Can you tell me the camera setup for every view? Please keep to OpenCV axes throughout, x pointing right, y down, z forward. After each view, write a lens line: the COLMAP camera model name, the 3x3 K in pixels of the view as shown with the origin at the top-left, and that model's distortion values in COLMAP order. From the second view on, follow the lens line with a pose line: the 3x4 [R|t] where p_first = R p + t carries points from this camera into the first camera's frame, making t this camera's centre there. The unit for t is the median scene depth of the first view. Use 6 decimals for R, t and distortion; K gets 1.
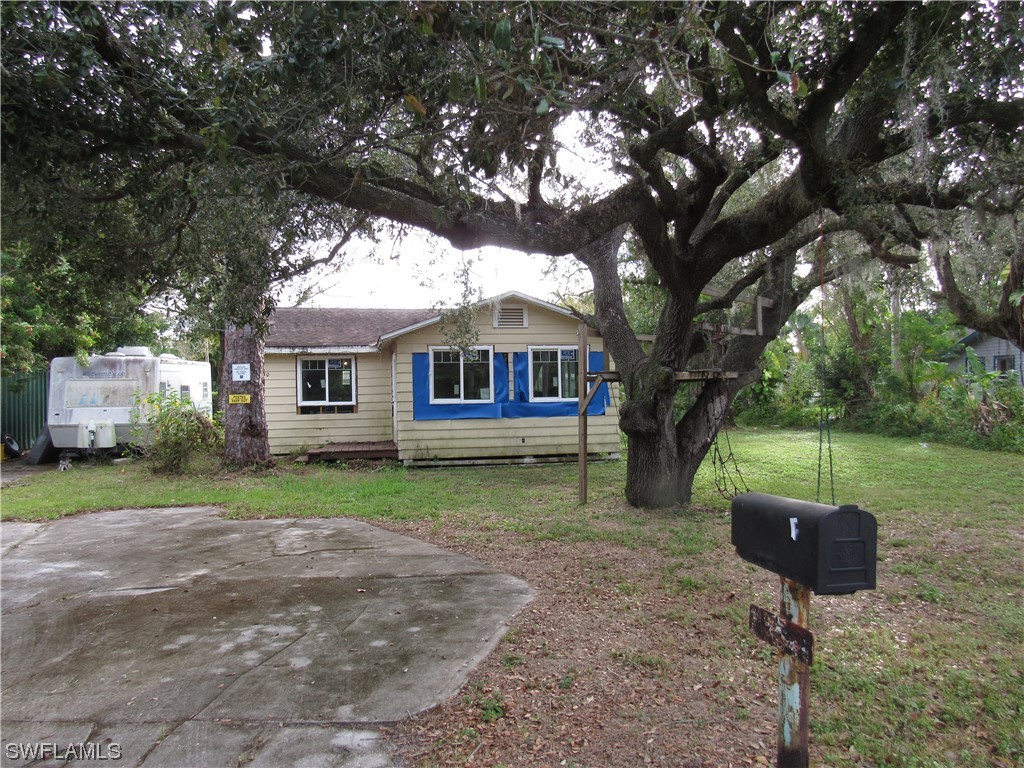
lens RADIAL K [[729.3, 0, 512.0], [0, 729.3, 384.0], [0, 0, 1]] dist [-0.025283, -0.004521]
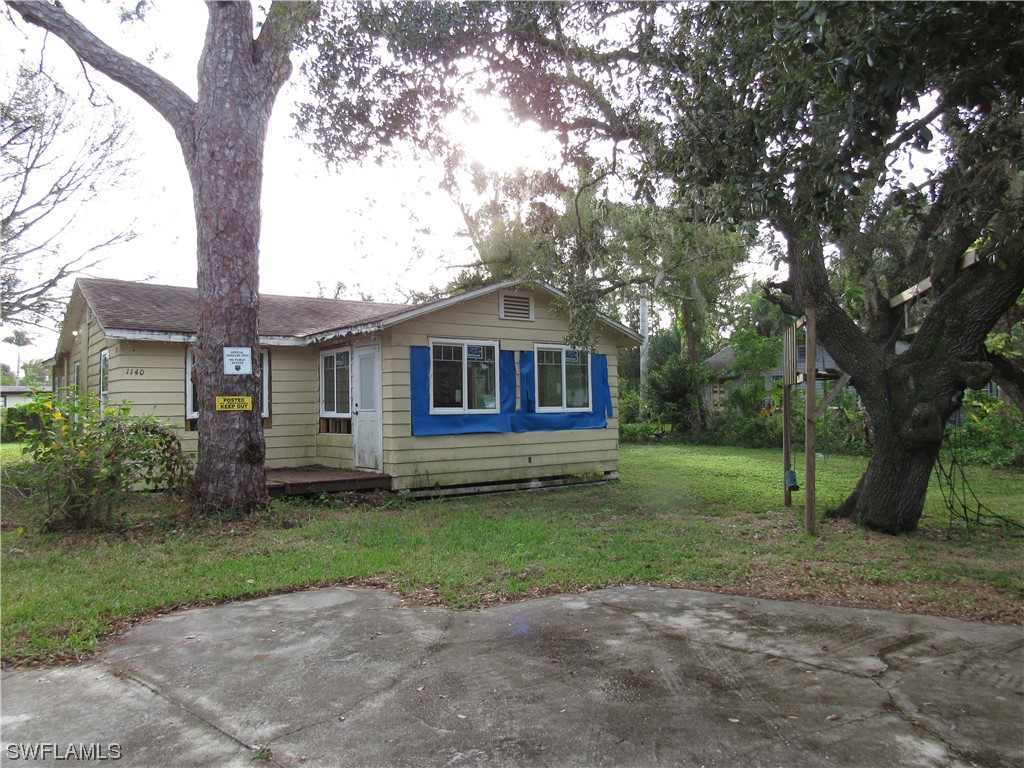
lens RADIAL K [[729.3, 0, 512.0], [0, 729.3, 384.0], [0, 0, 1]] dist [-0.025283, -0.004521]
pose [[0.902516, 0.018362, 0.430264, -0.353752], [-0.006559, 0.999561, -0.028901, 0.016865], [-0.430606, 0.023262, 0.902240, 0.276647]]
